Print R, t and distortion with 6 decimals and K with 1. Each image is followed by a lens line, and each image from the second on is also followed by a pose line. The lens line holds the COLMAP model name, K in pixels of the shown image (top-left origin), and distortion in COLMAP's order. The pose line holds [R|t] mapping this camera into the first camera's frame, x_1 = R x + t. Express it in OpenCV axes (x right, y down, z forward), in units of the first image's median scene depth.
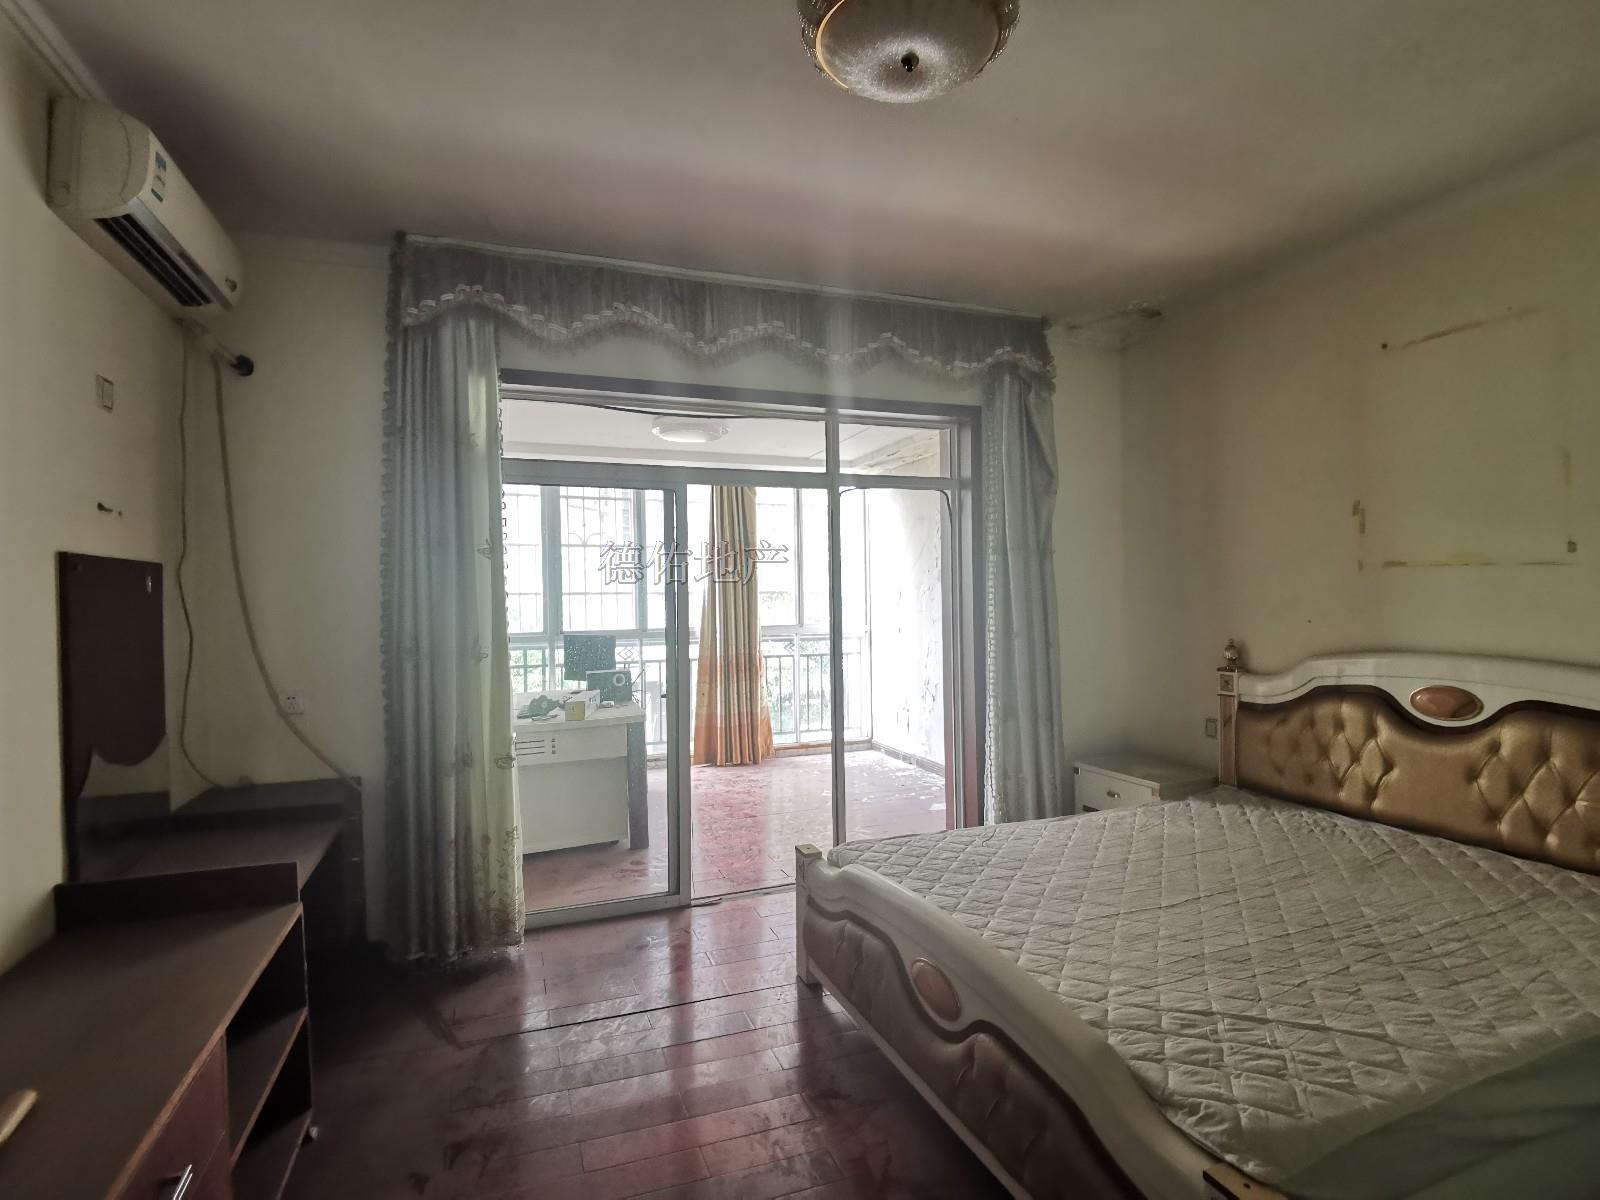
lens RADIAL K [[812.6, 0, 799.0], [0, 812.6, 599.3], [0, 0, 1]] dist [-0.005565, -0.000893]
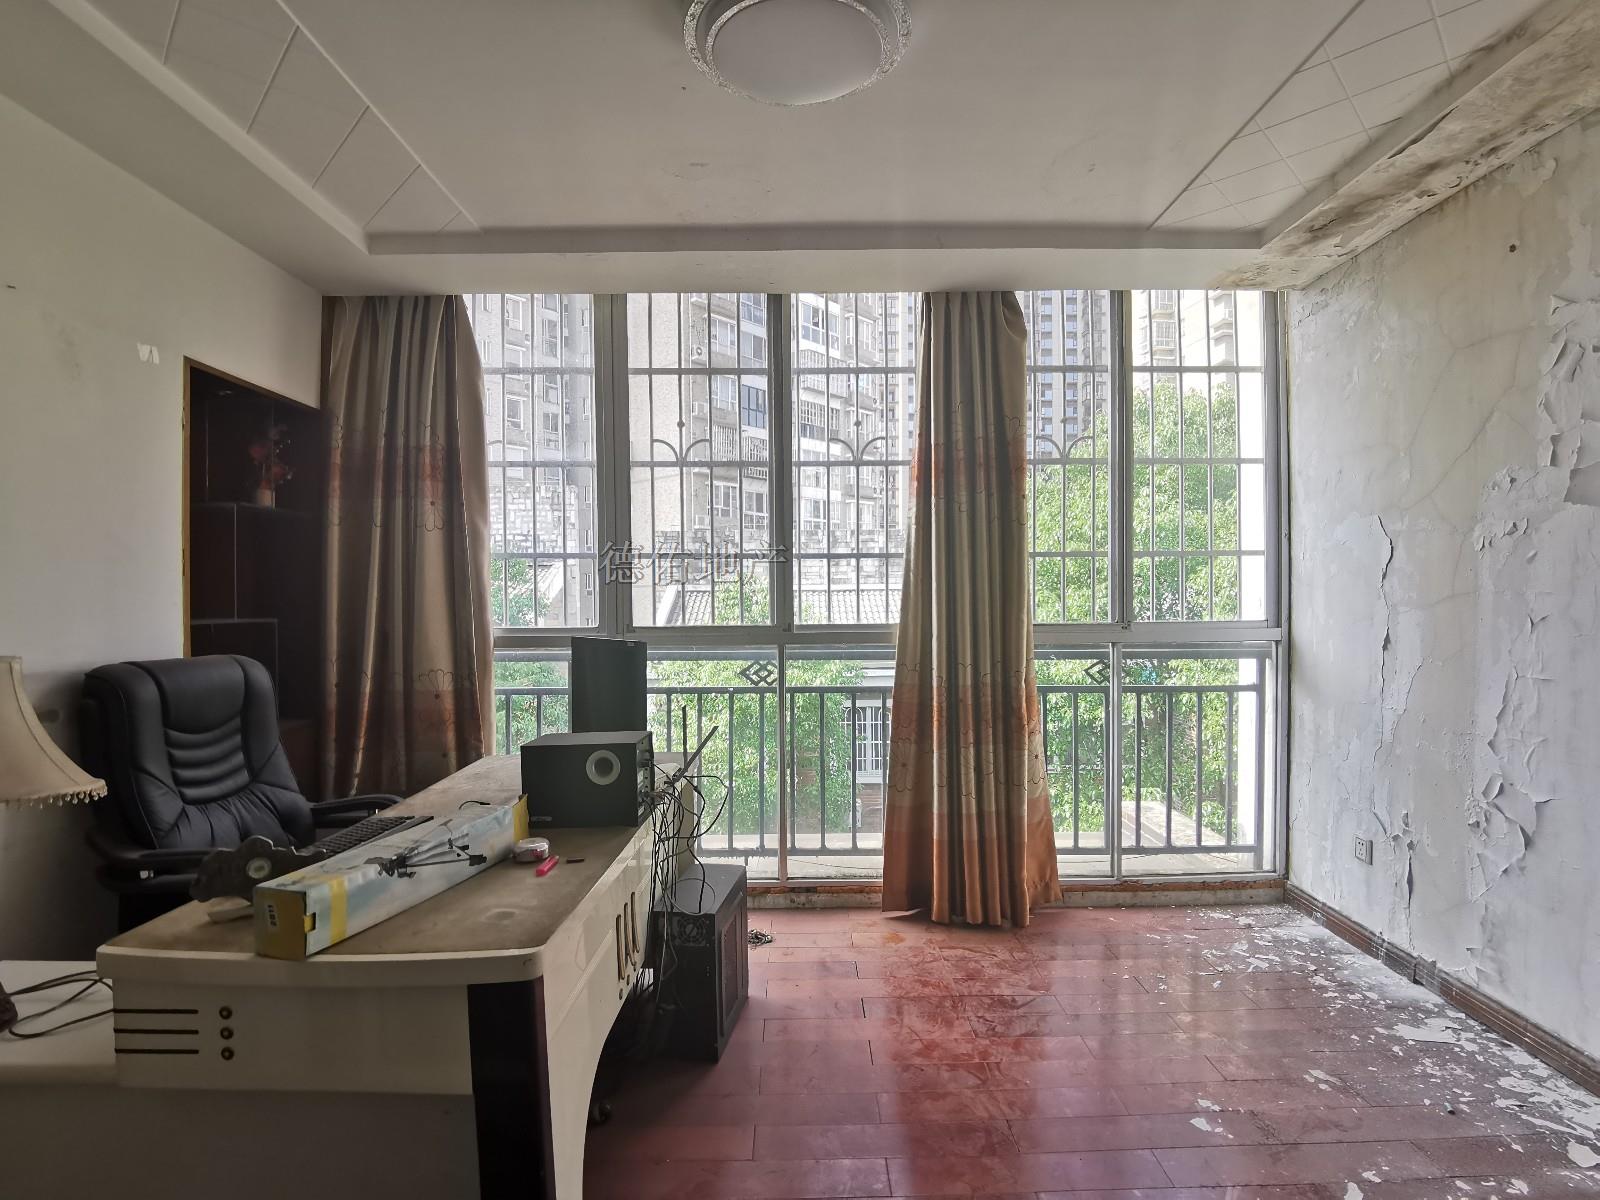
lens RADIAL K [[812.6, 0, 809.8], [0, 812.6, 596.8], [0, 0, 1]] dist [-0.005565, -0.000893]
pose [[0.939558, 0.009288, -0.342263, -0.008126], [-0.008040, 0.999955, 0.005067, 0.015789], [0.342294, -0.002009, 0.939591, 0.534881]]
